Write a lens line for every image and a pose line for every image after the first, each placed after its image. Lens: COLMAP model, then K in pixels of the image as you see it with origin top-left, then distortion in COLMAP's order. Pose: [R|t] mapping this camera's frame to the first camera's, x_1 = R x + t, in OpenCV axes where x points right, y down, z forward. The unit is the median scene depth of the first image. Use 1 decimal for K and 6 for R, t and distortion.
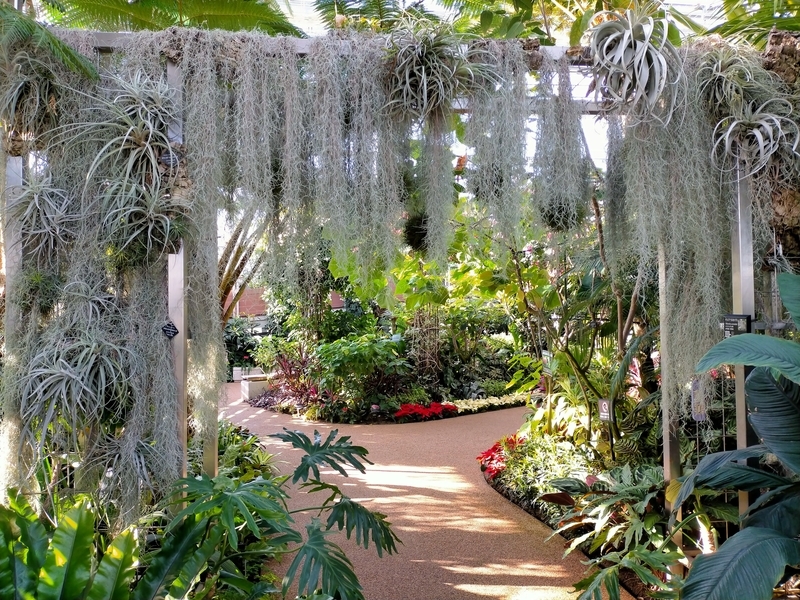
lens RADIAL K [[603.6, 0, 395.9], [0, 603.6, 302.6], [0, 0, 1]] dist [0.049262, -0.002456]
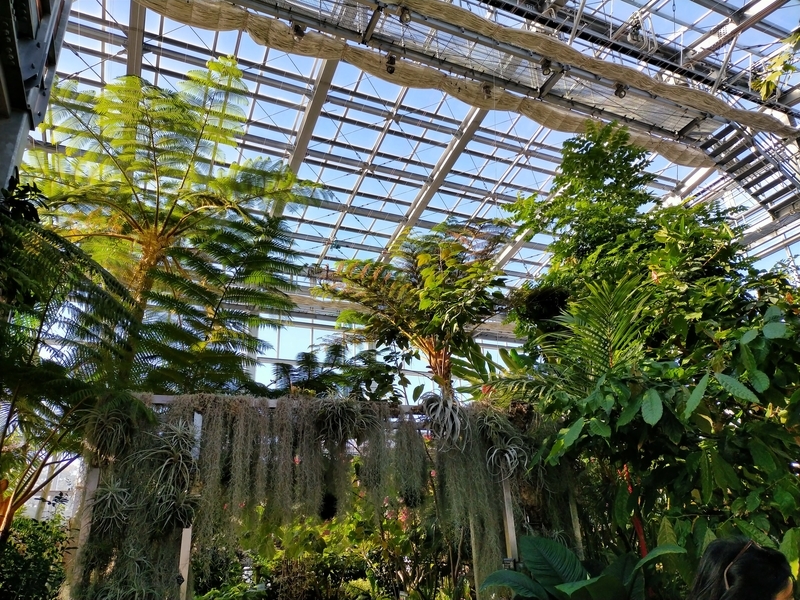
lens RADIAL K [[603.6, 0, 395.9], [0, 603.6, 302.6], [0, 0, 1]] dist [0.049262, -0.002456]
pose [[0.970523, 0.071613, 0.230122, -0.216792], [0.018752, 0.929502, -0.368341, -0.025706], [-0.240277, 0.361799, 0.900760, -0.773910]]
